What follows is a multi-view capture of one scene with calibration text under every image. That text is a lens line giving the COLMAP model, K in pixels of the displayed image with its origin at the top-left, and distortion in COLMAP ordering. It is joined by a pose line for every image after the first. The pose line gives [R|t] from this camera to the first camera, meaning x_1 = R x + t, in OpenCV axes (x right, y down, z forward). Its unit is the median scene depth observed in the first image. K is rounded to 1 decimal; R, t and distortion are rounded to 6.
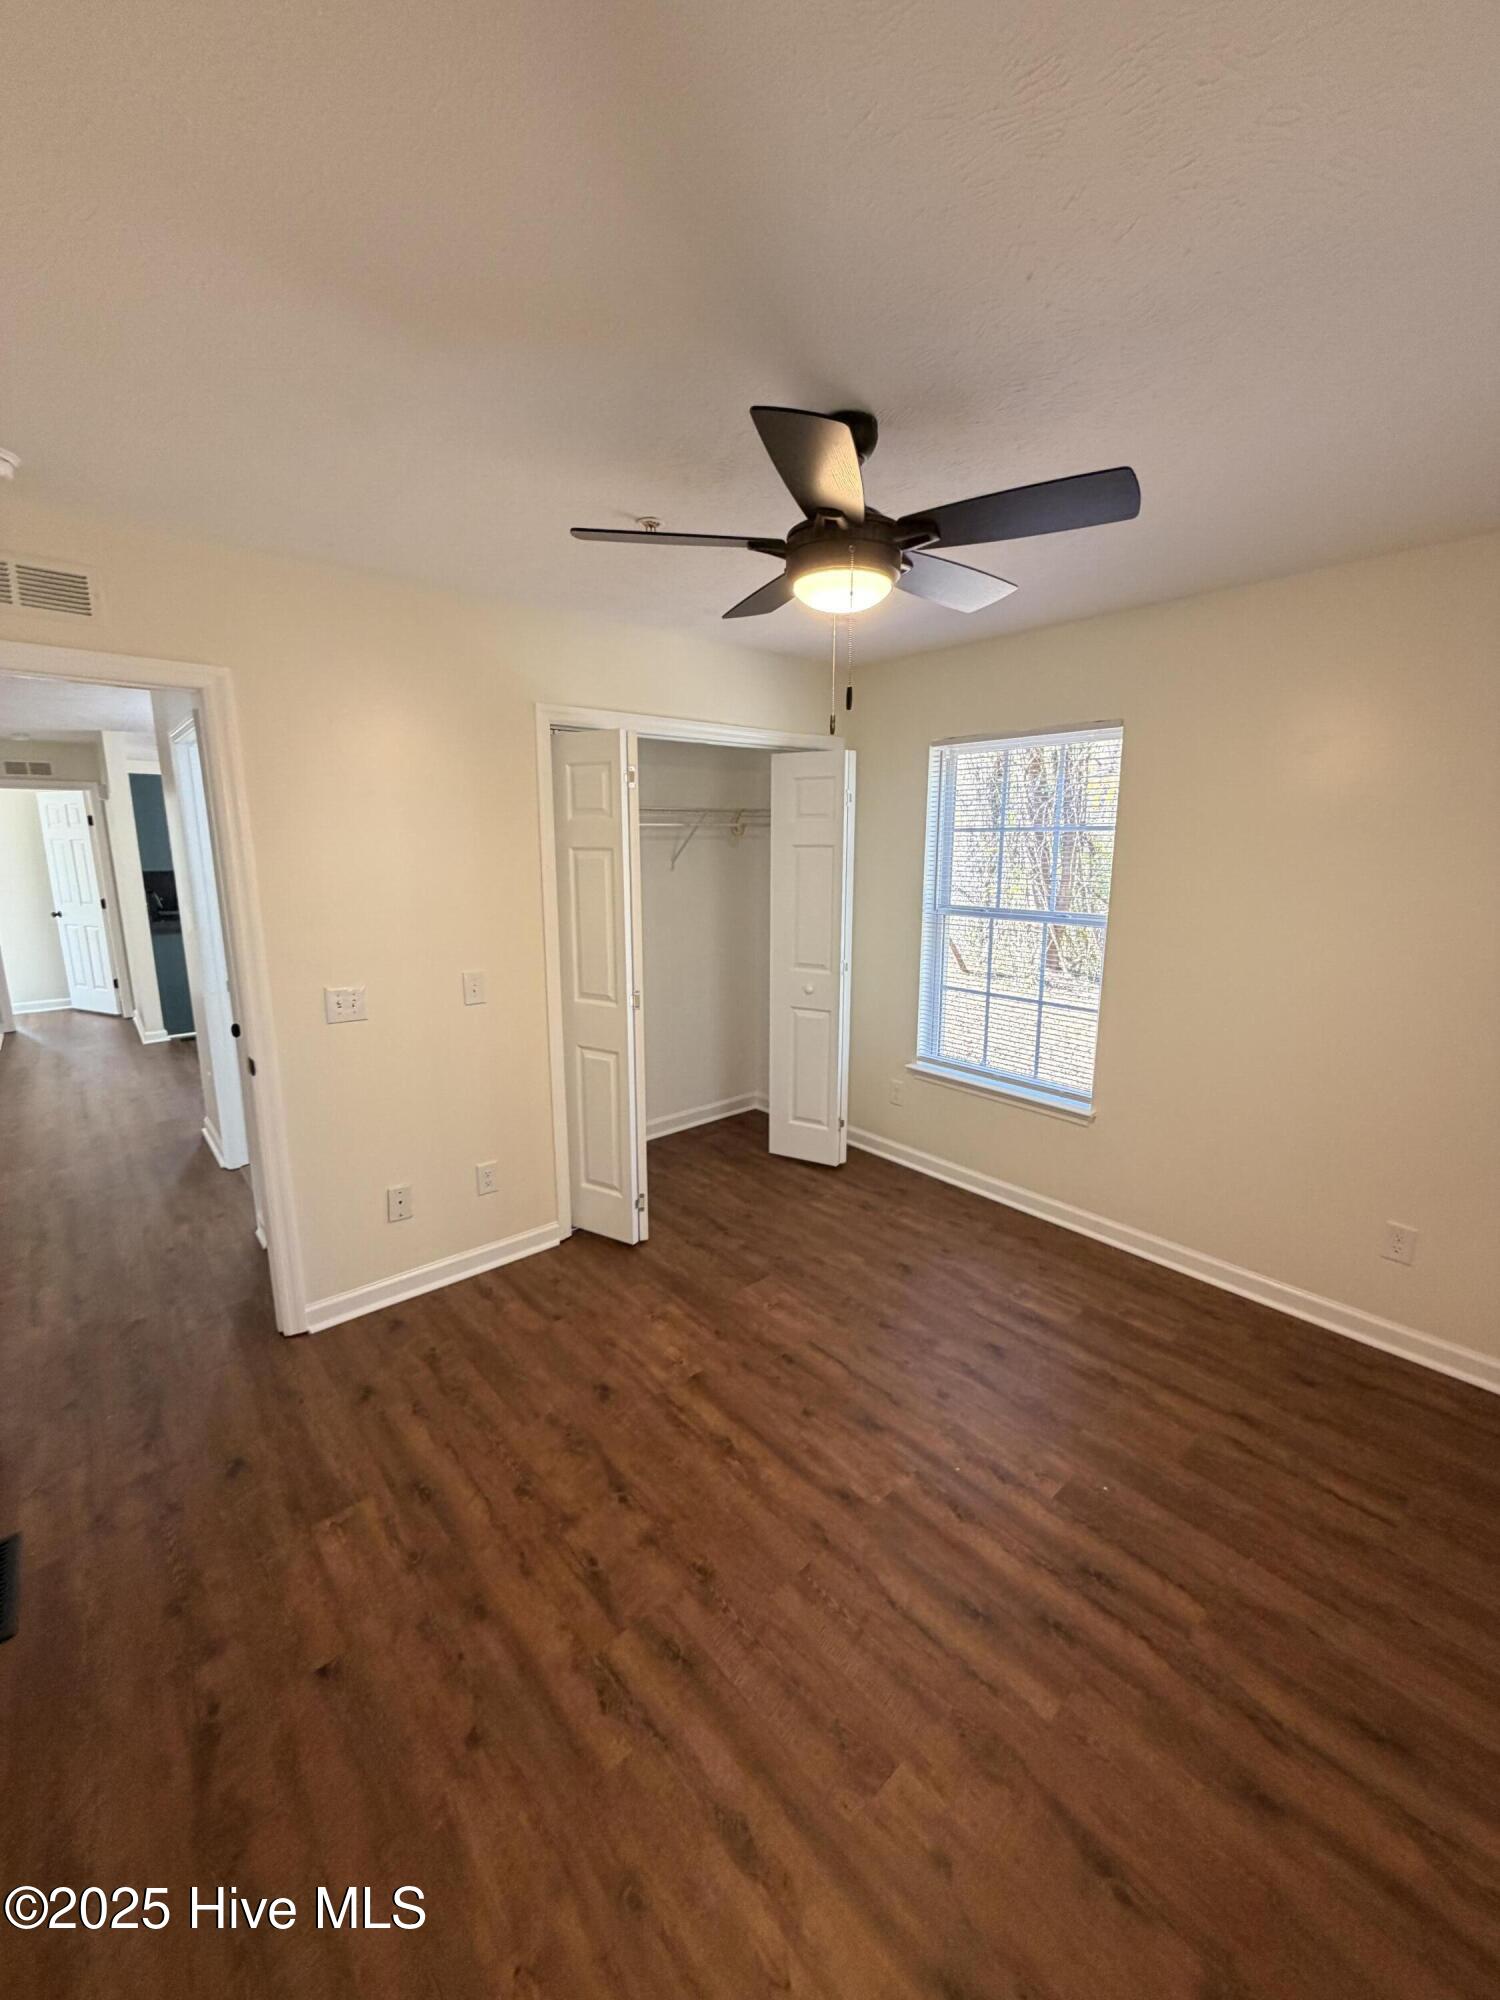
lens RADIAL K [[792.4, 0, 748.0], [0, 792.4, 1015.1], [0, 0, 1]] dist [-0.004288, 0.000667]
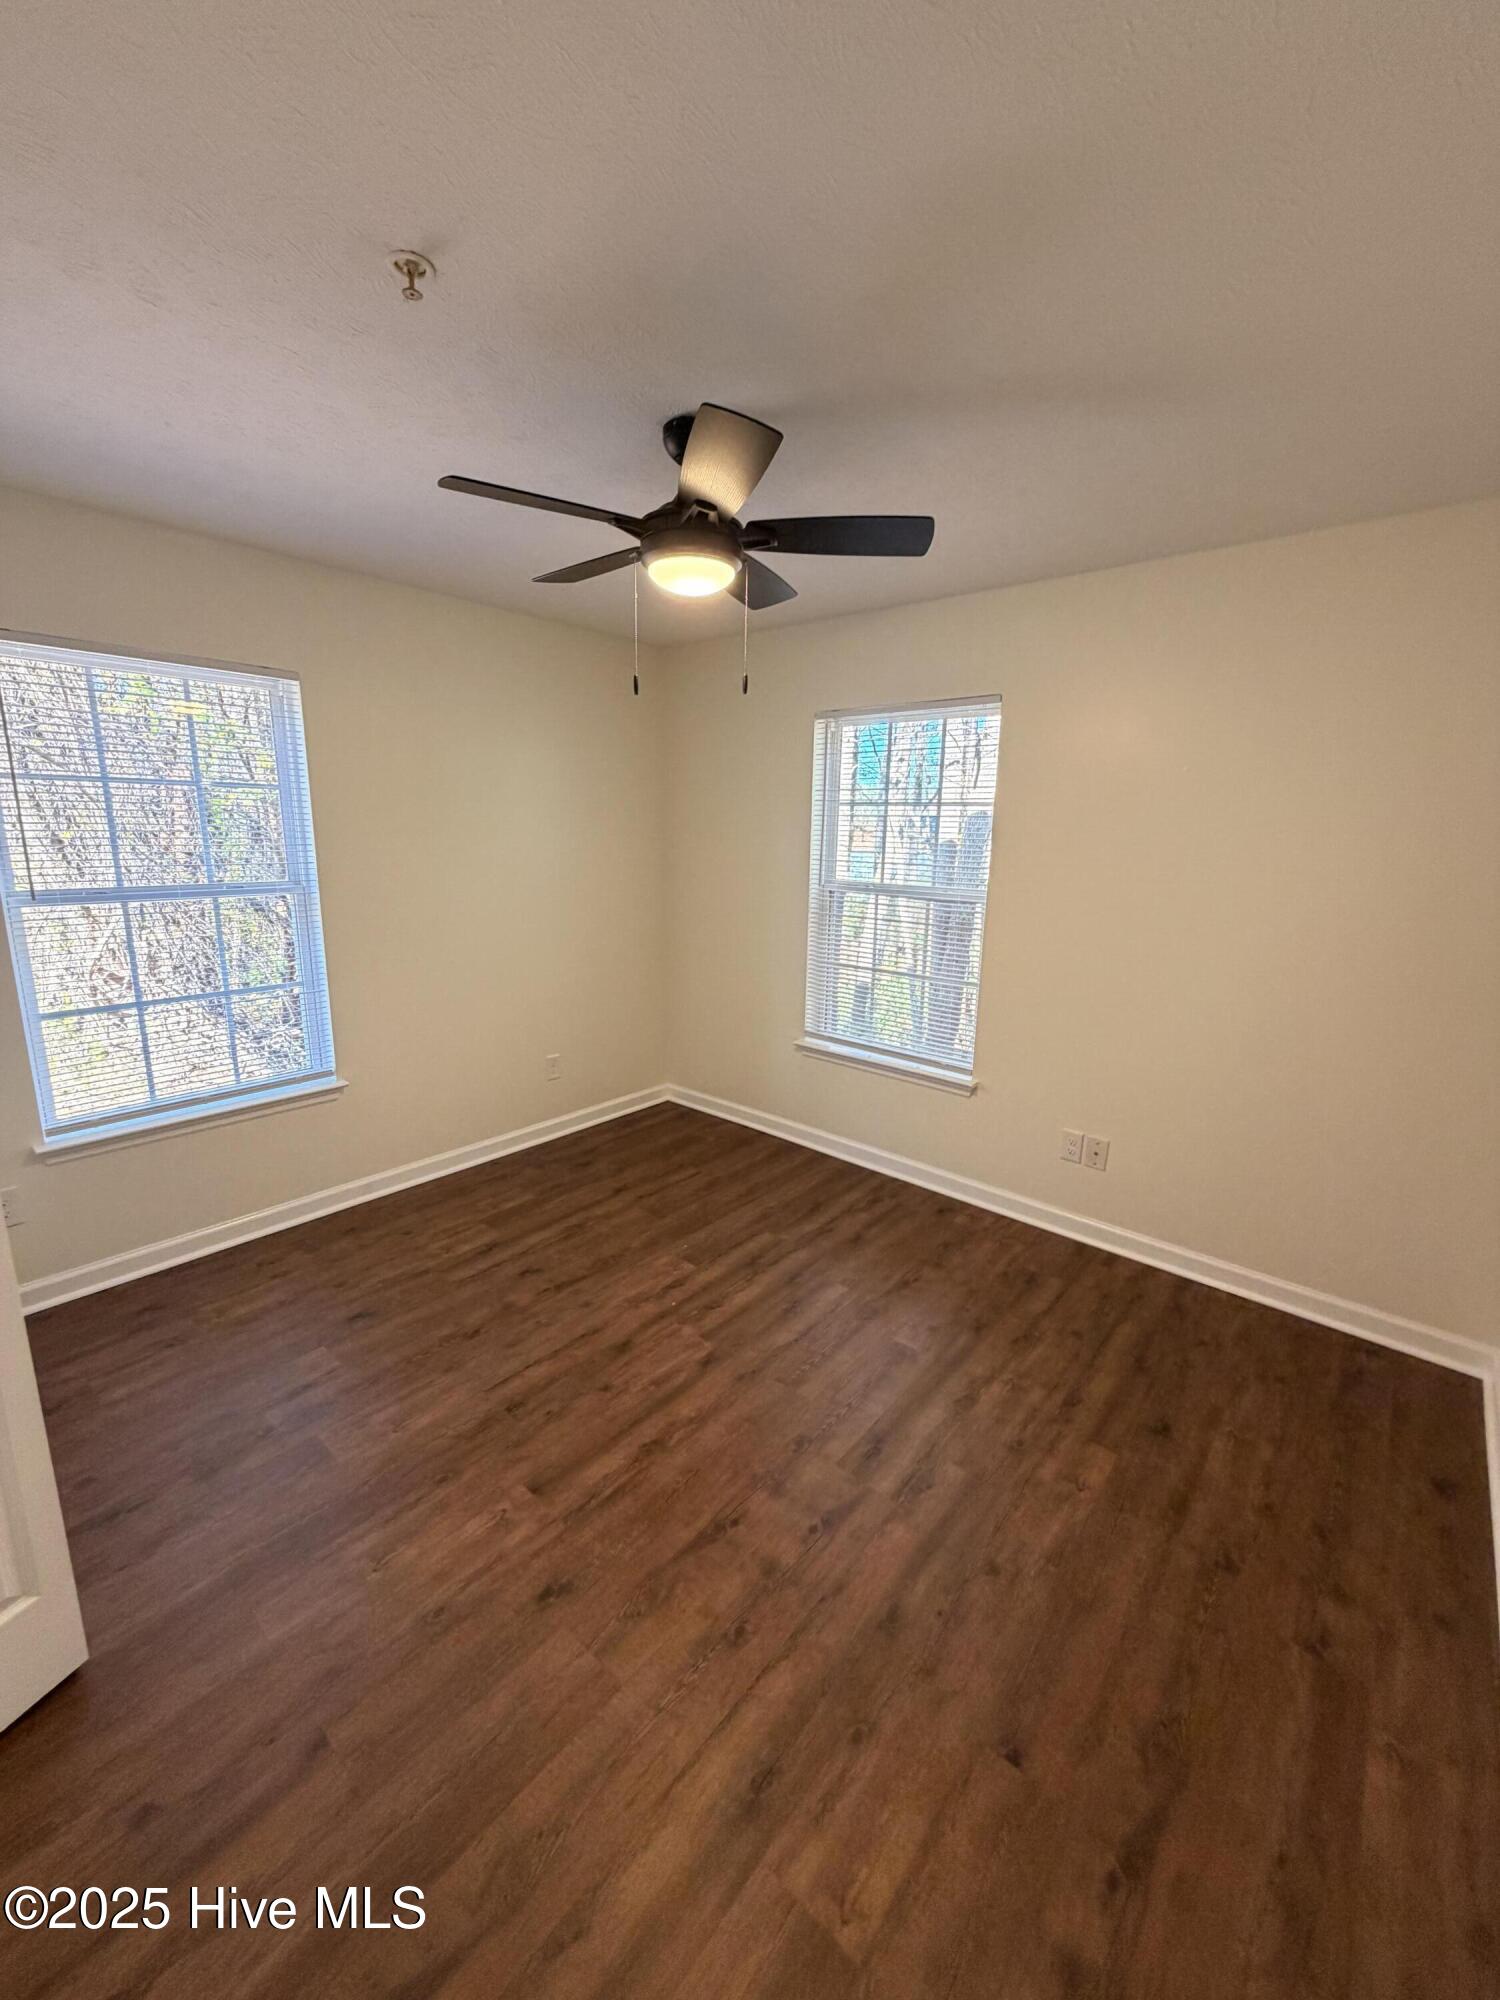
lens RADIAL K [[792.4, 0, 754.8], [0, 792.4, 995.1], [0, 0, 1]] dist [-0.004288, 0.000667]
pose [[-0.159218, -0.206879, 0.965324, -0.894907], [0.194353, 0.952094, 0.236100, -0.174852], [-0.967924, 0.225205, -0.111383, 0.917527]]
